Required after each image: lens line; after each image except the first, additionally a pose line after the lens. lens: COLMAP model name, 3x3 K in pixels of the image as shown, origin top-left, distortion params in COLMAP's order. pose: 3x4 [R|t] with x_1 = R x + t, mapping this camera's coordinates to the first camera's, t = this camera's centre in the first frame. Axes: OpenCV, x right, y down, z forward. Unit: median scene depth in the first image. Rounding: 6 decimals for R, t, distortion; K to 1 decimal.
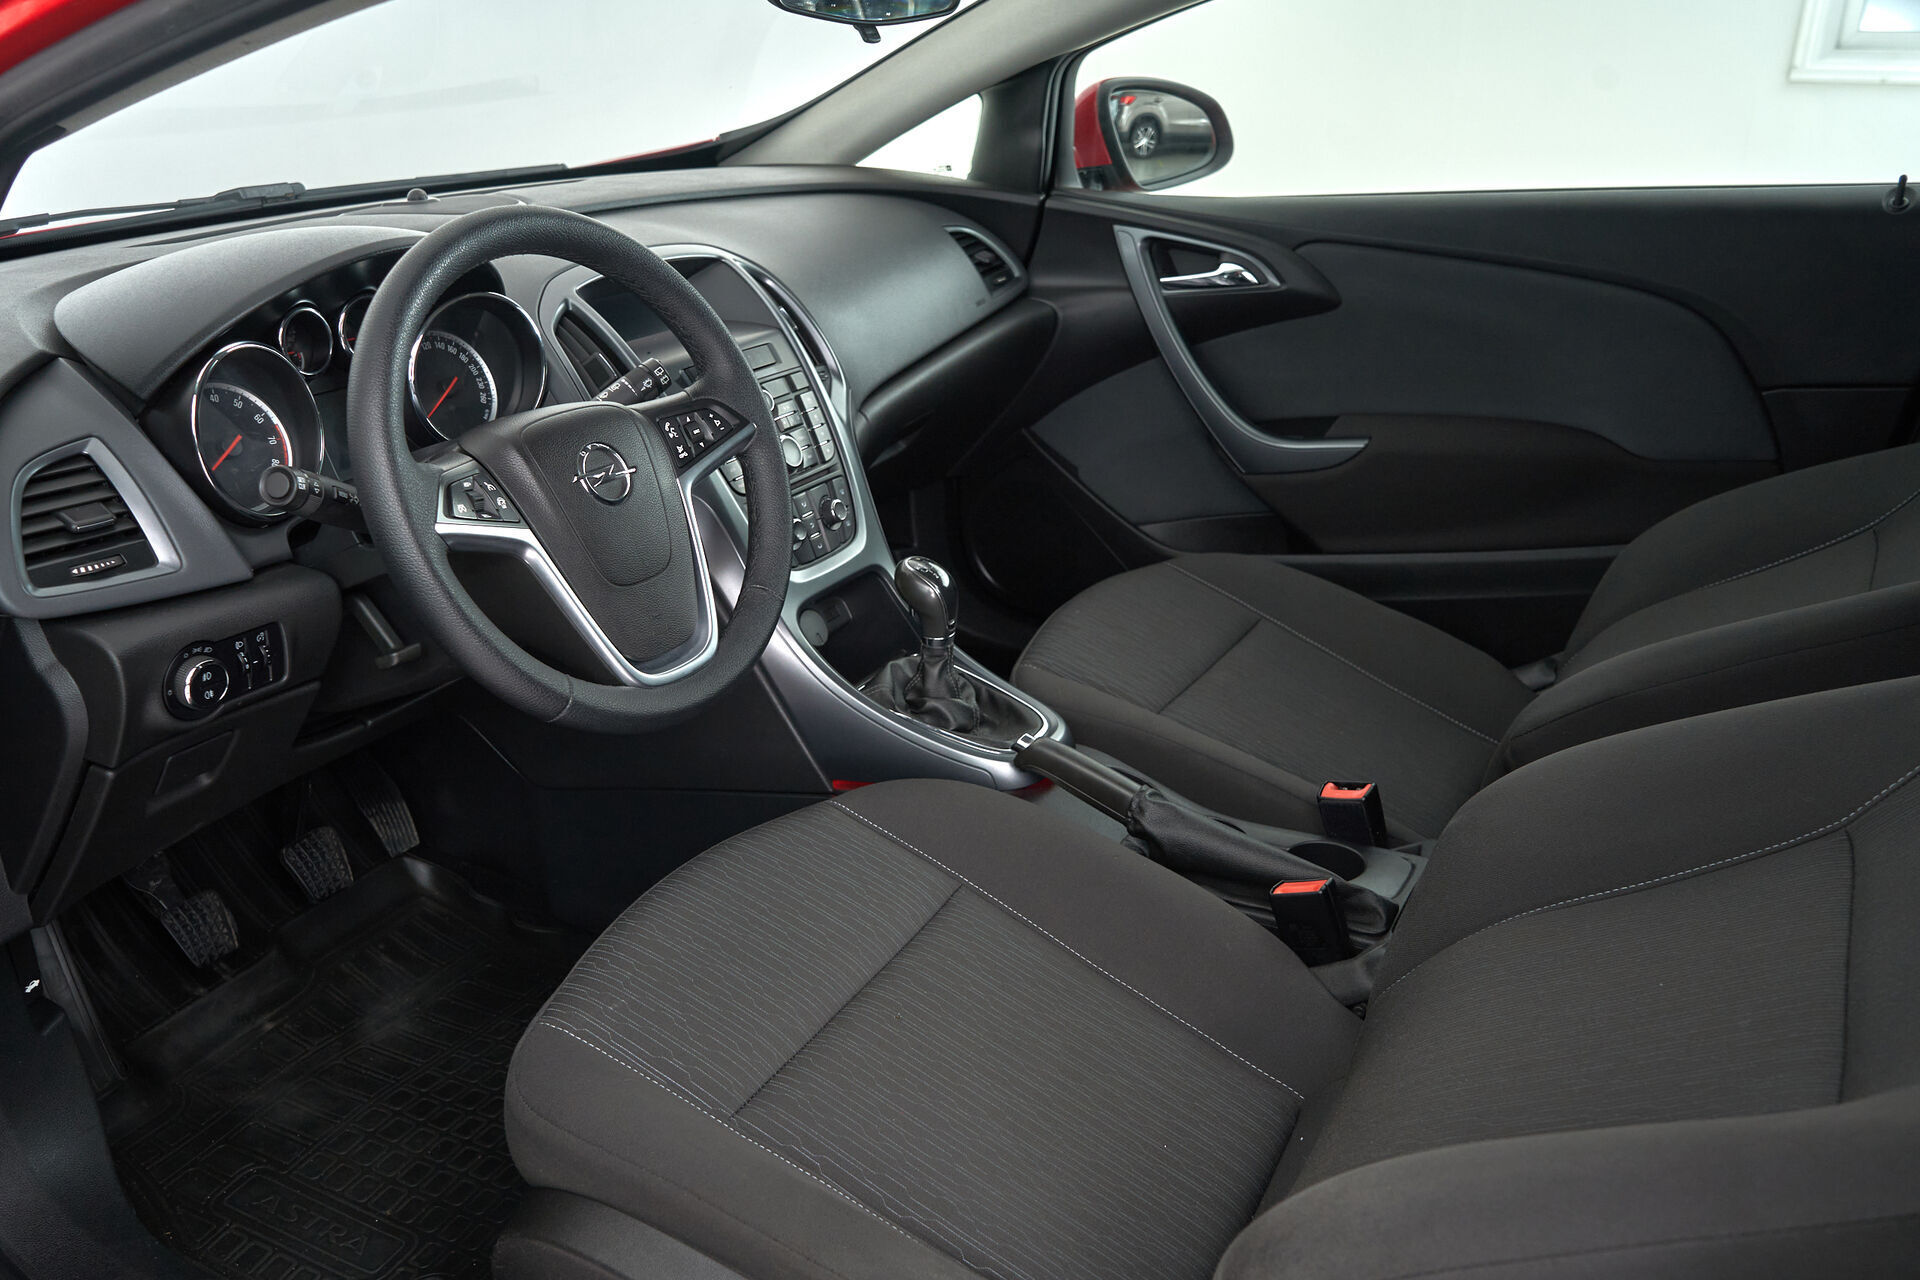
lens RADIAL K [[1551.2, 0, 949.9], [0, 1551.2, 636.4], [0, 0, 1]] dist [0.001416, -0.005010]
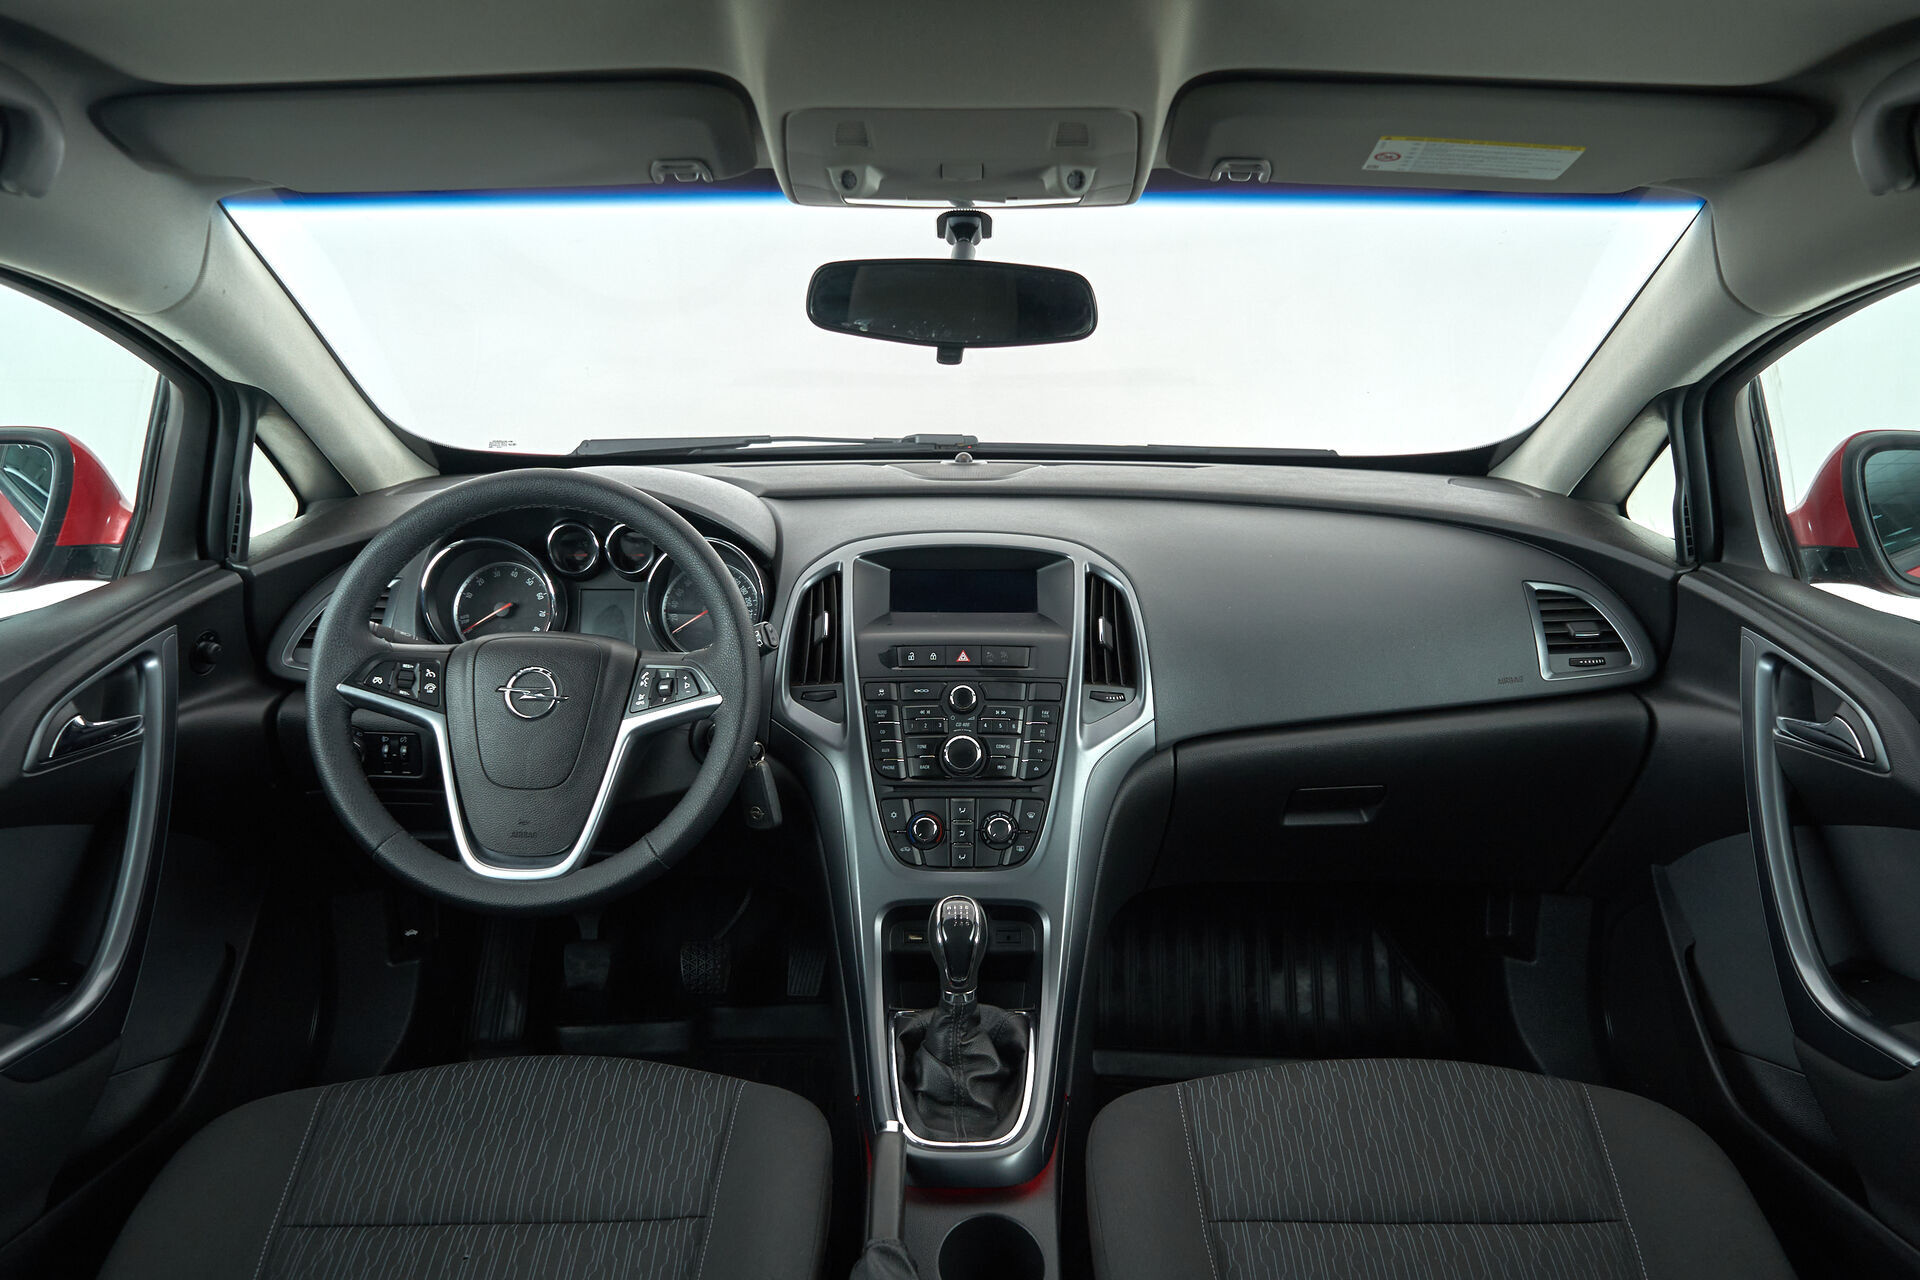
lens RADIAL K [[1551.2, 0, 954.8], [0, 1551.2, 635.1], [0, 0, 1]] dist [0.001416, -0.005010]
pose [[0.504630, 0.220351, -0.834742, 0.661760], [-0.337297, 0.940354, 0.044323, -0.221395], [0.794720, 0.259189, 0.548854, 0.425956]]
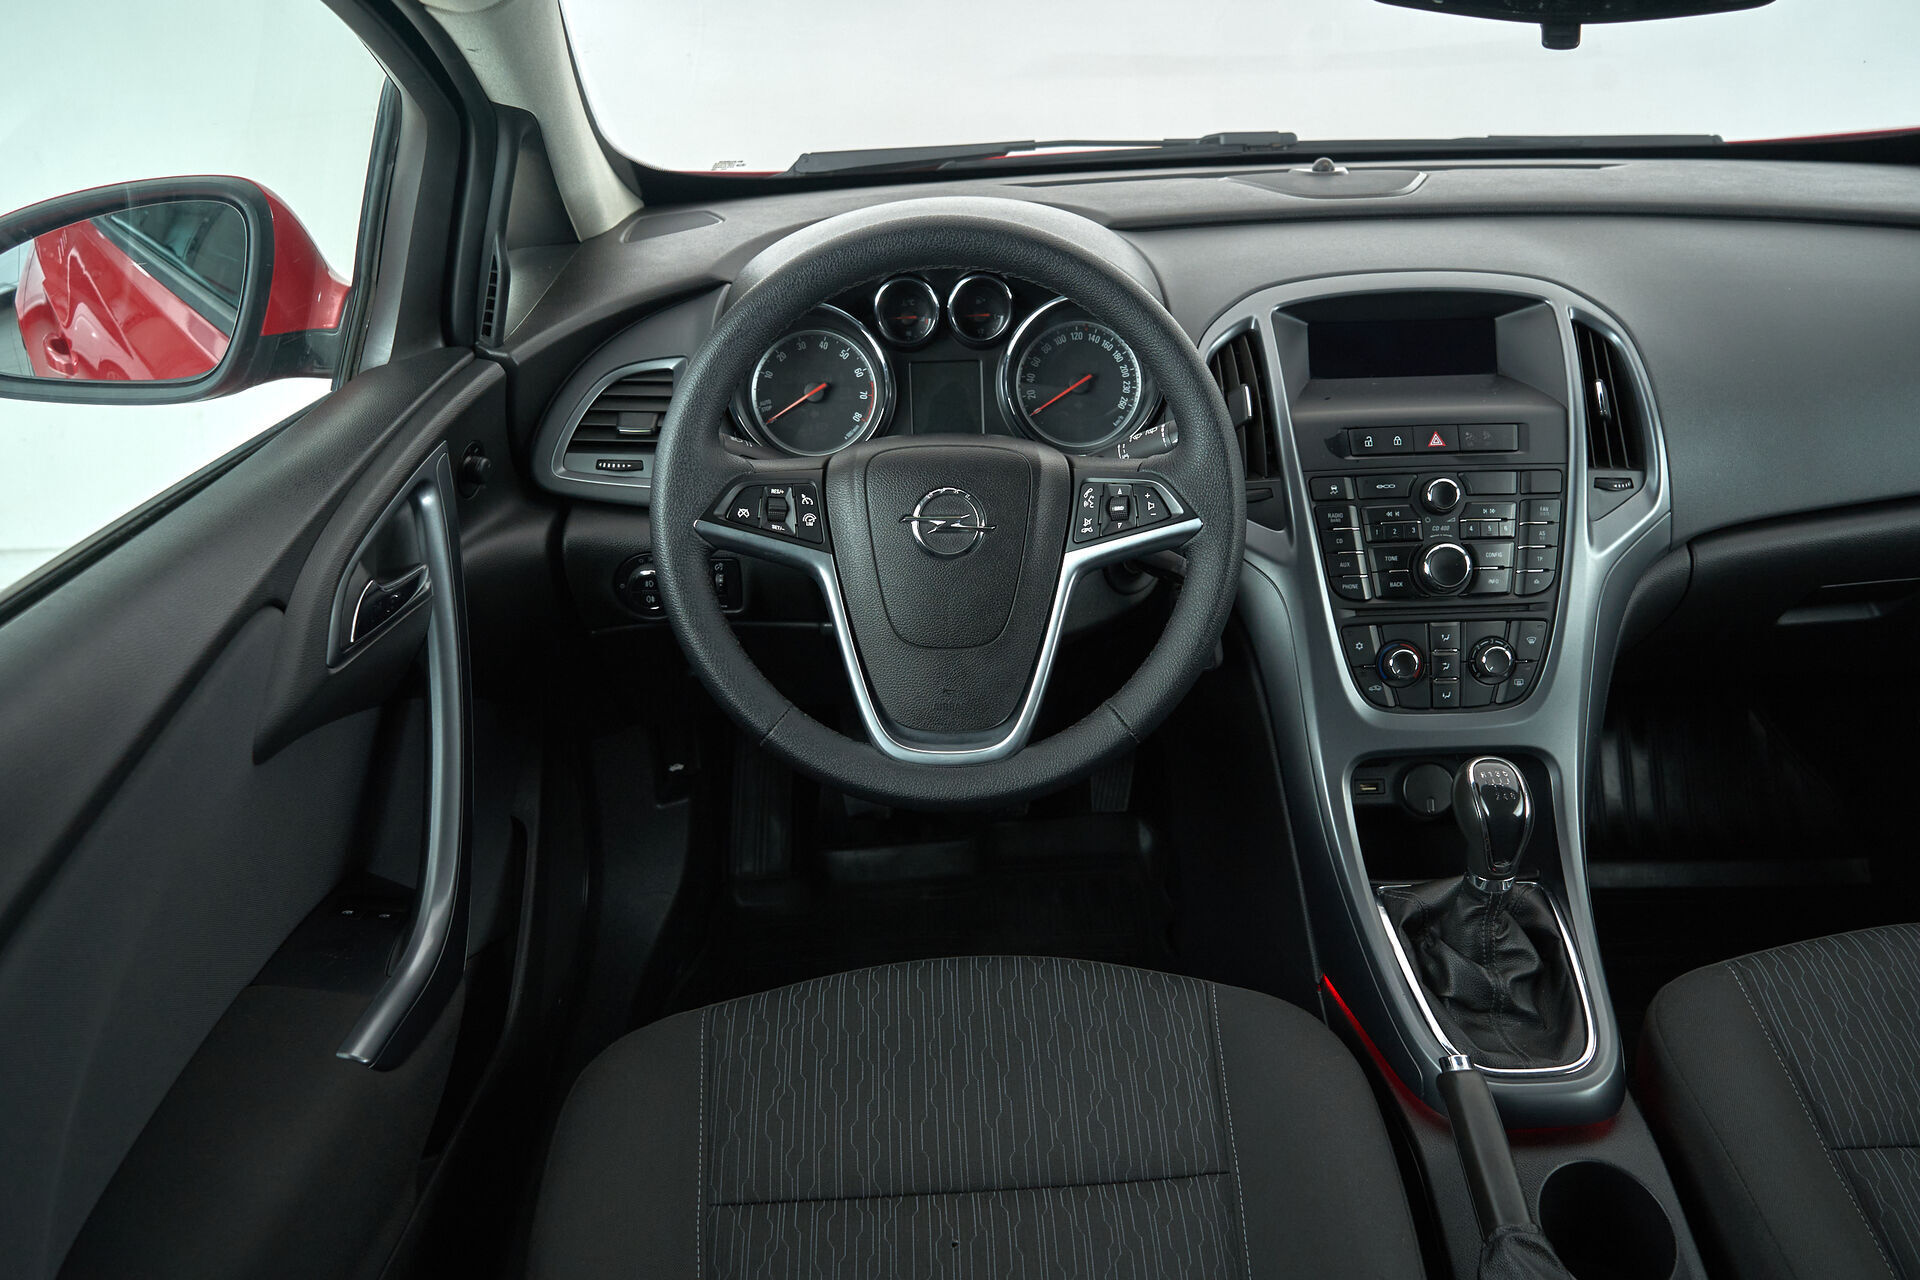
lens RADIAL K [[1551.2, 0, 949.1], [0, 1551.2, 638.6], [0, 0, 1]] dist [0.001416, -0.005010]
pose [[0.520238, 0.365429, -0.771890, 0.357751], [-0.306486, 0.923510, 0.230644, -0.180249], [0.797132, 0.116584, 0.592443, 0.340336]]
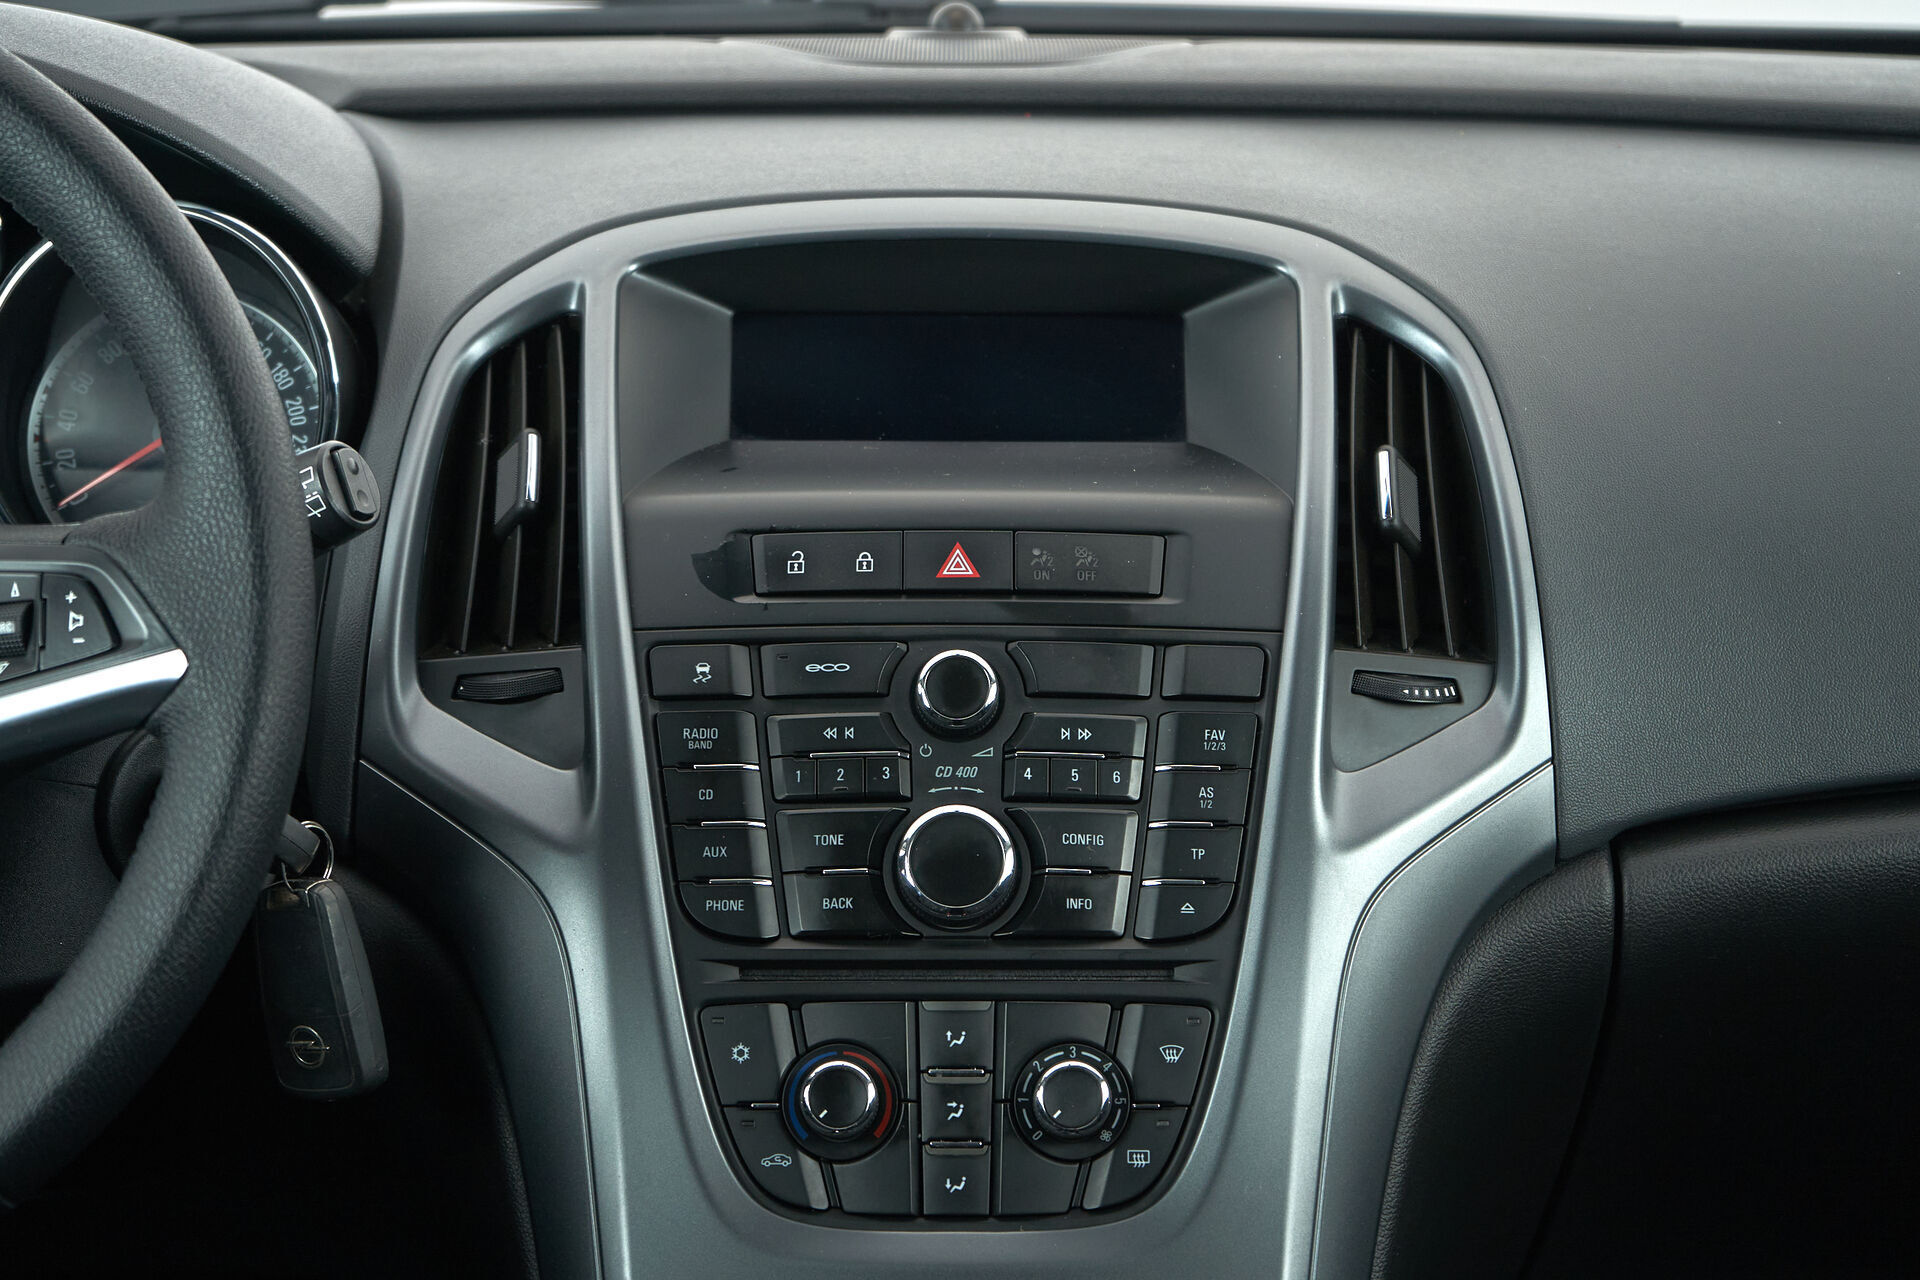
lens RADIAL K [[4061.3, 0, 969.1], [0, 4061.3, 637.2], [0, 0, 1]] dist [-0.036465, 0.000000]
pose [[0.512235, 0.199598, -0.835329, 0.543600], [-0.336105, 0.941635, 0.018896, -0.170275], [0.790347, 0.271079, 0.549425, 0.523179]]
